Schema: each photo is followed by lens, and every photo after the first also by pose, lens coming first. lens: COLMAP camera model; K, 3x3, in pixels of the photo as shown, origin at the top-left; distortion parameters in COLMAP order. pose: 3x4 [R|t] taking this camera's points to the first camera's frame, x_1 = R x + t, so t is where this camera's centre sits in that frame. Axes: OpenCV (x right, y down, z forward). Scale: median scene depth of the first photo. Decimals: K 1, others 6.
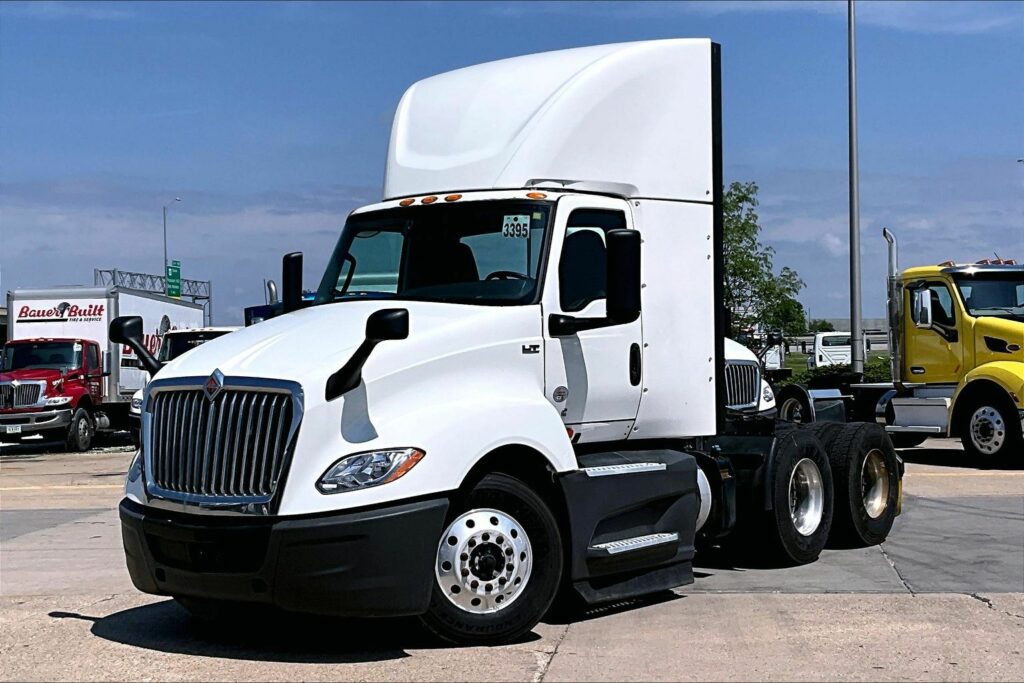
lens RADIAL K [[1485.8, 0, 513.4], [0, 1485.8, 339.0], [0, 0, 1]] dist [0.162819, 0.000000]
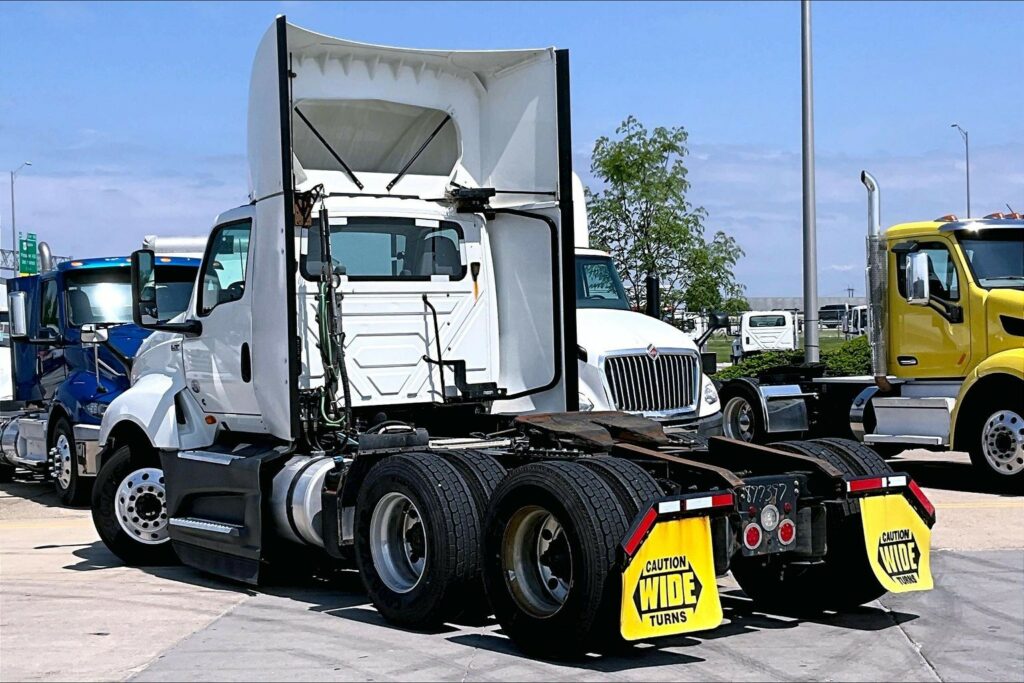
lens RADIAL K [[1571.1, 0, 510.7], [0, 1571.1, 339.4], [0, 0, 1]] dist [0.192426, 0.000000]
pose [[0.998166, -0.003361, 0.060450, 0.022986], [0.002607, 0.999918, 0.012536, -0.000346], [-0.060487, -0.012355, 0.998093, 0.216662]]
